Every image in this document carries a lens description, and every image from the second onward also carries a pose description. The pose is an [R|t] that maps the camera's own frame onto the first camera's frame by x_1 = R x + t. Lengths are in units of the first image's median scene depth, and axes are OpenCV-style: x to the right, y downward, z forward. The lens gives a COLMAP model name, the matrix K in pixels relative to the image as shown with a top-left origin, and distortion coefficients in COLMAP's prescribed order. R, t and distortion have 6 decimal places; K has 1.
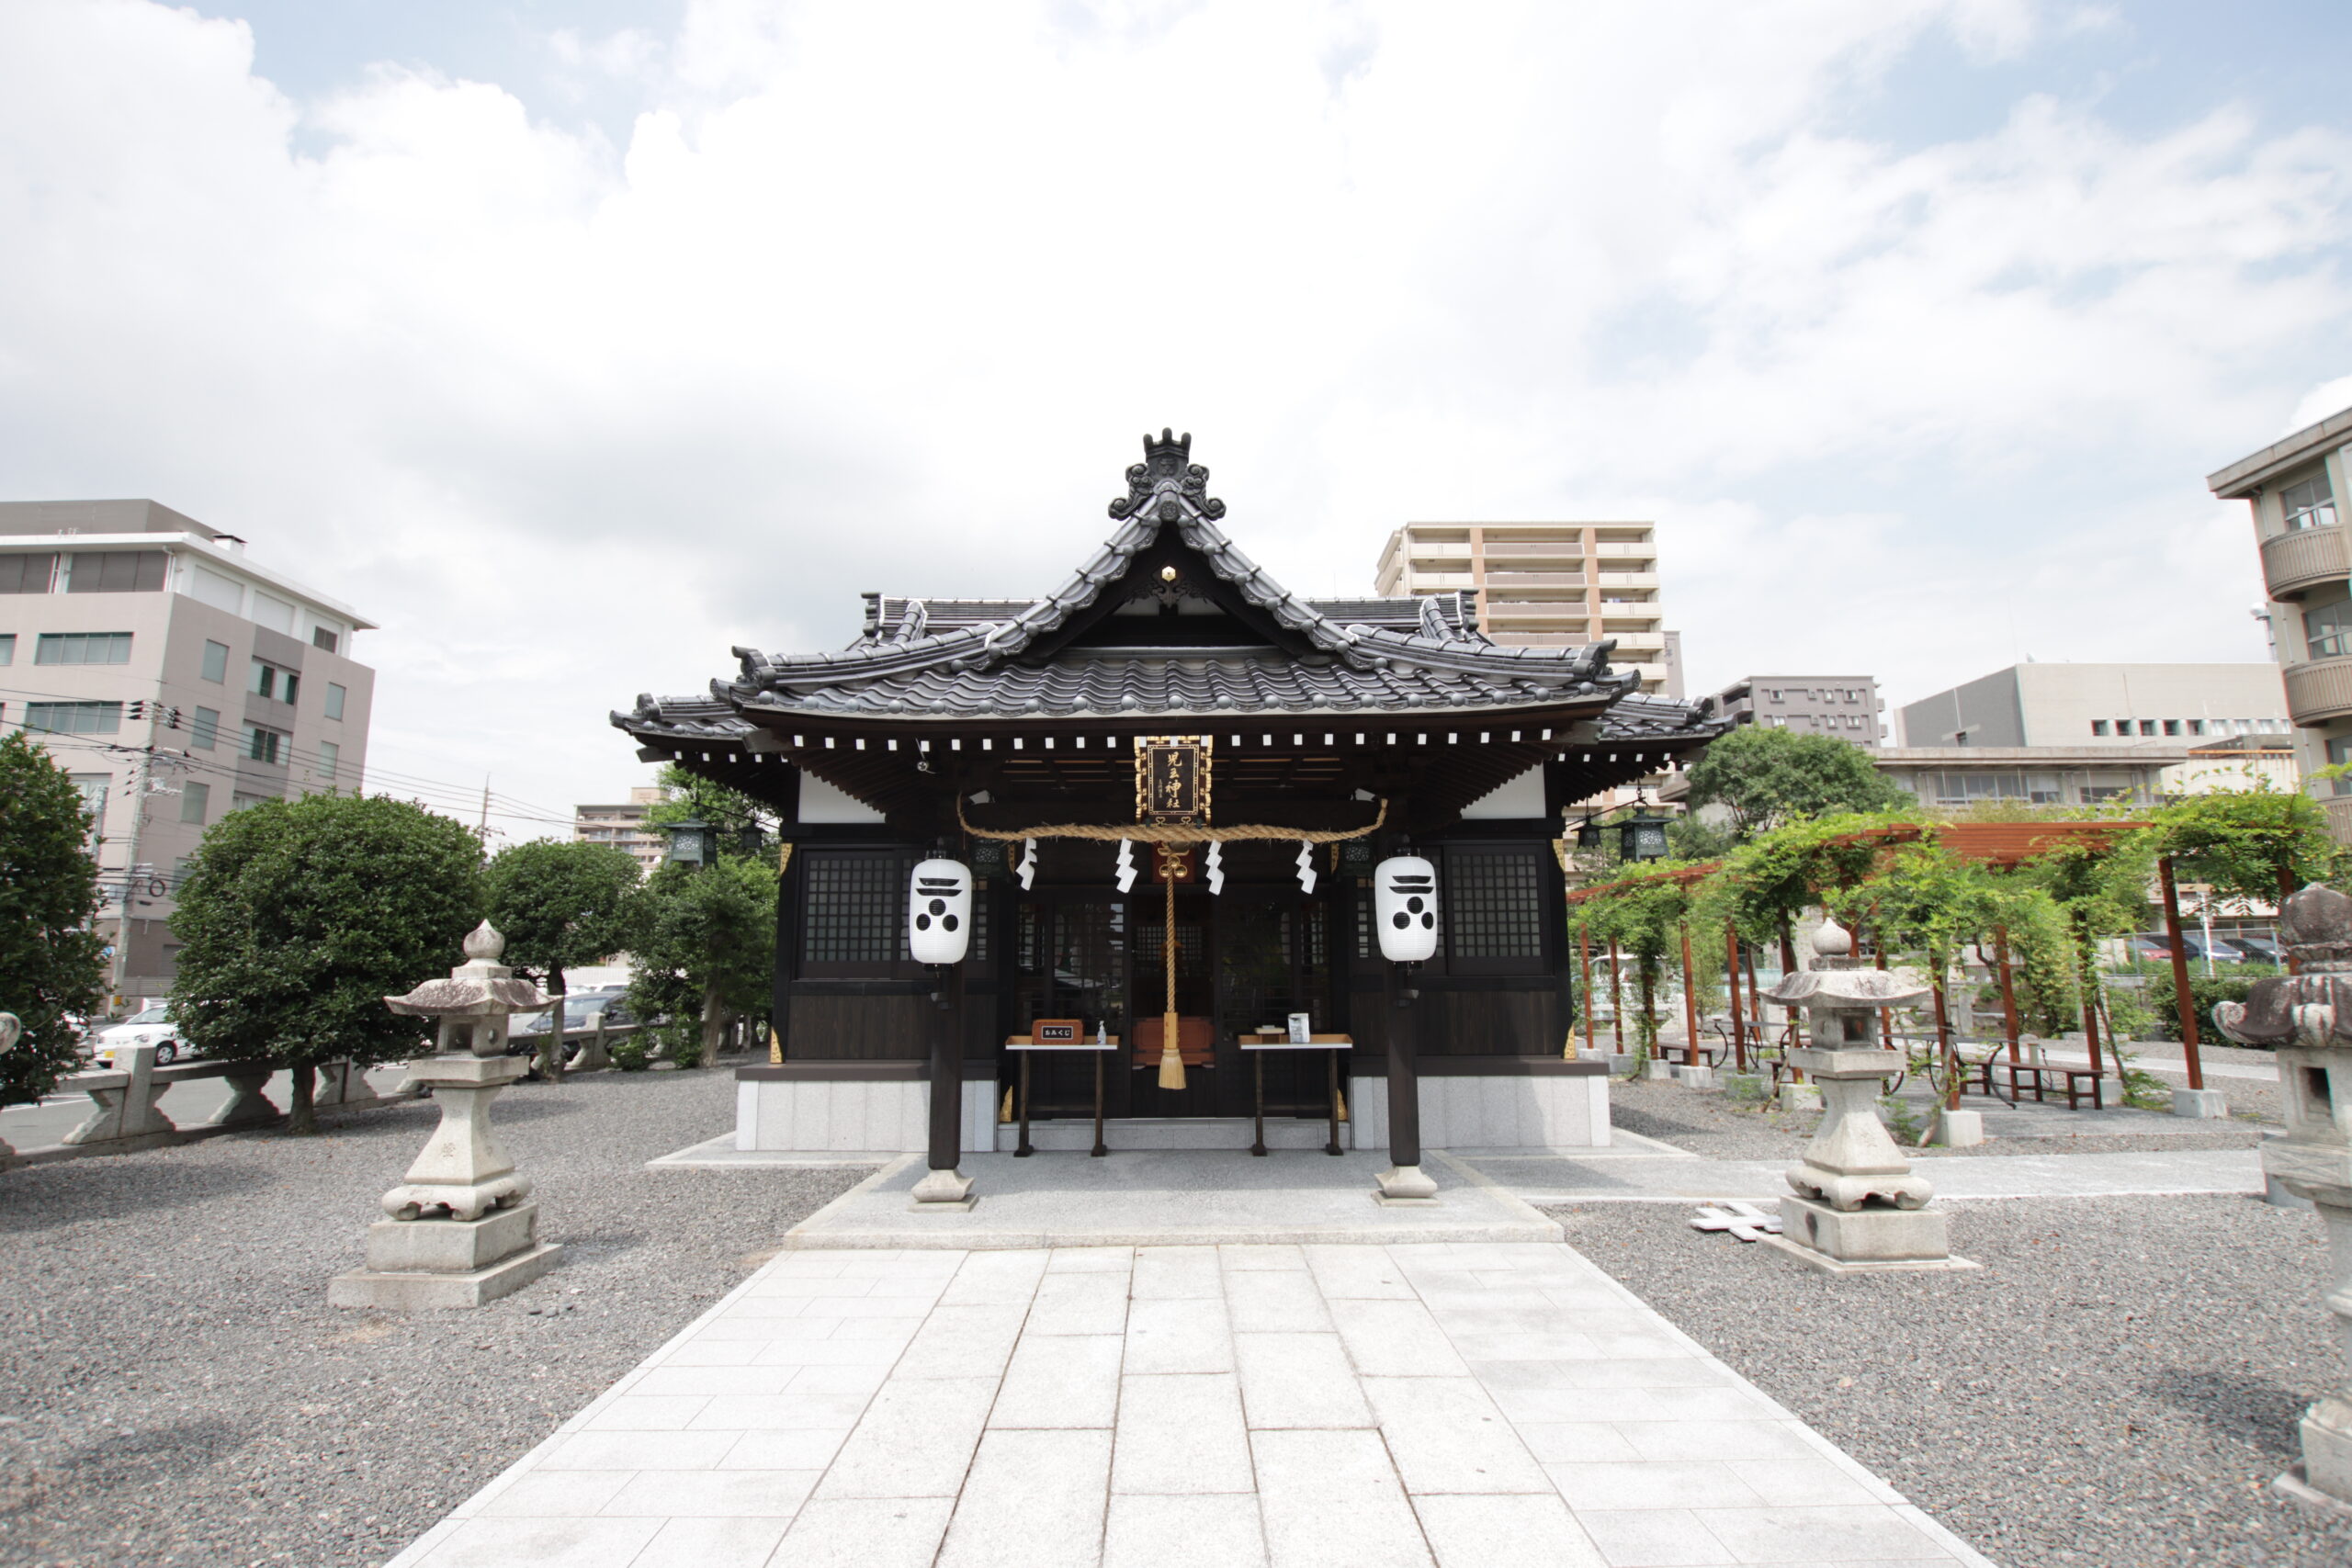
lens RADIAL K [[1102.8, 0, 1174.0], [0, 1102.8, 796.1], [0, 0, 1]] dist [-0.004192, -0.000592]
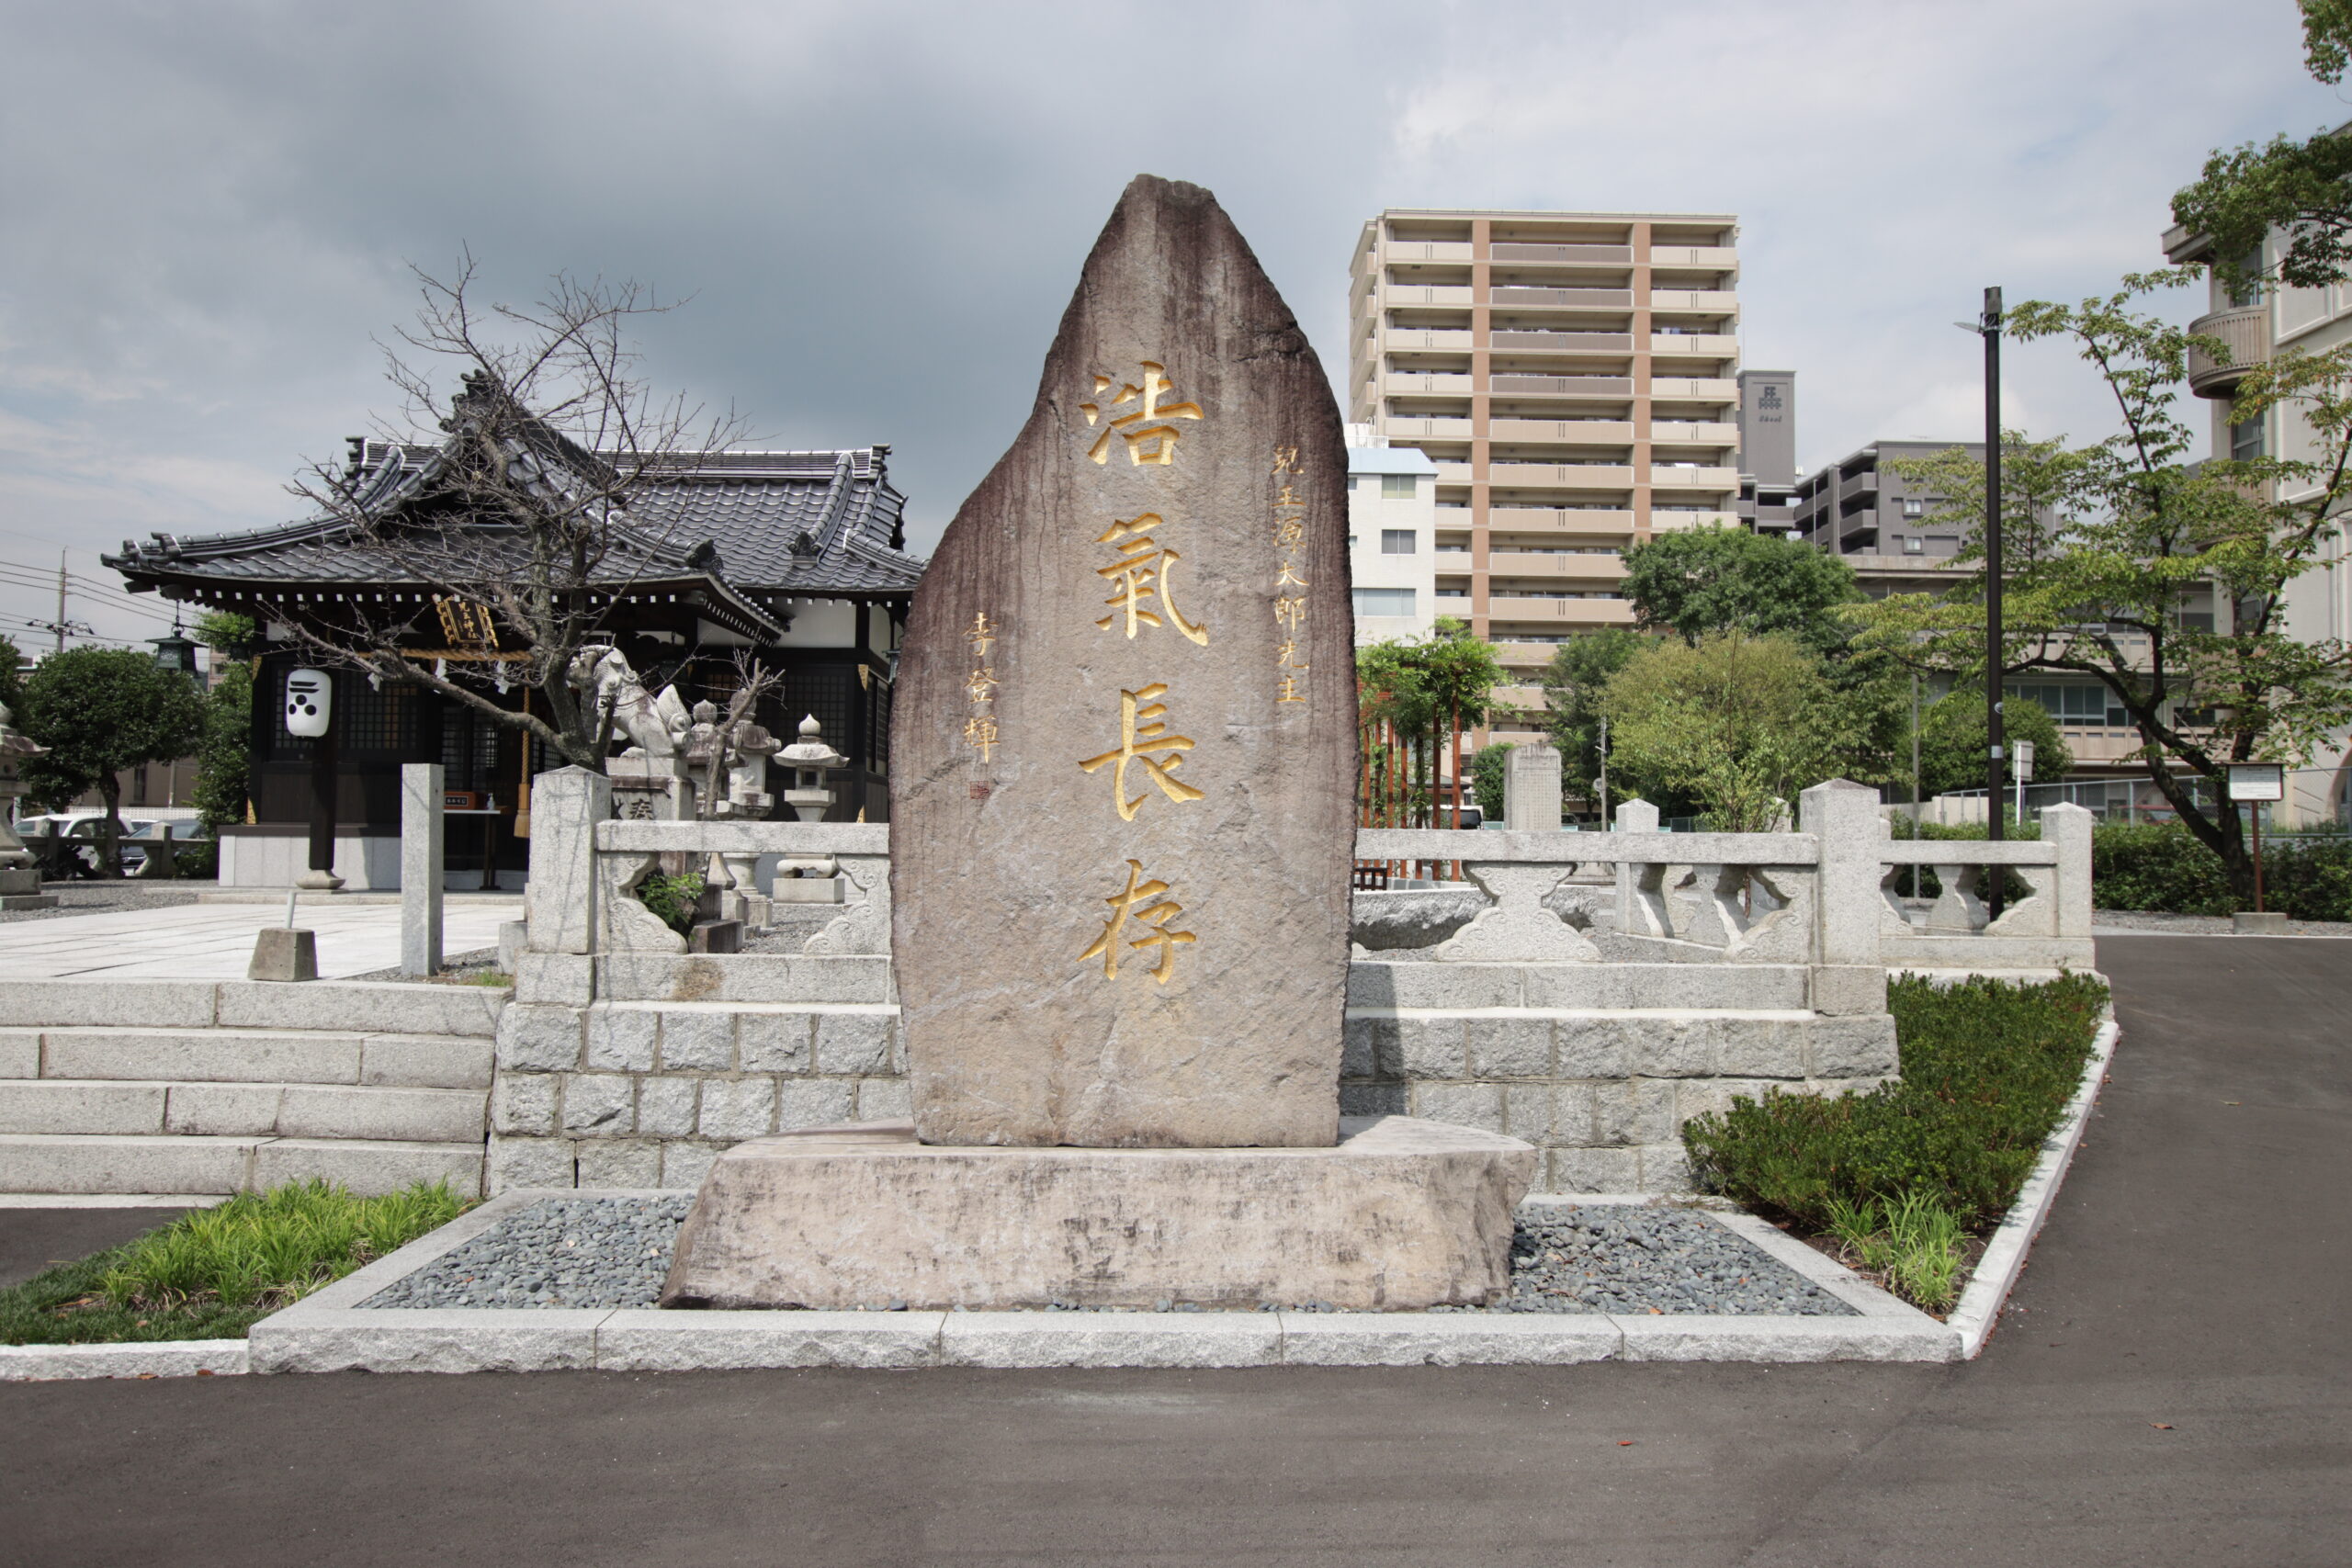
lens RADIAL K [[1649.6, 0, 1176.2], [0, 1649.6, 783.5], [0, 0, 1]] dist [0.008017, 0.010570]
pose [[0.999563, 0.016211, 0.024708, 0.429738], [-0.018960, 0.993132, 0.115450, -0.033741], [-0.022667, -0.115869, 0.993006, -0.608703]]
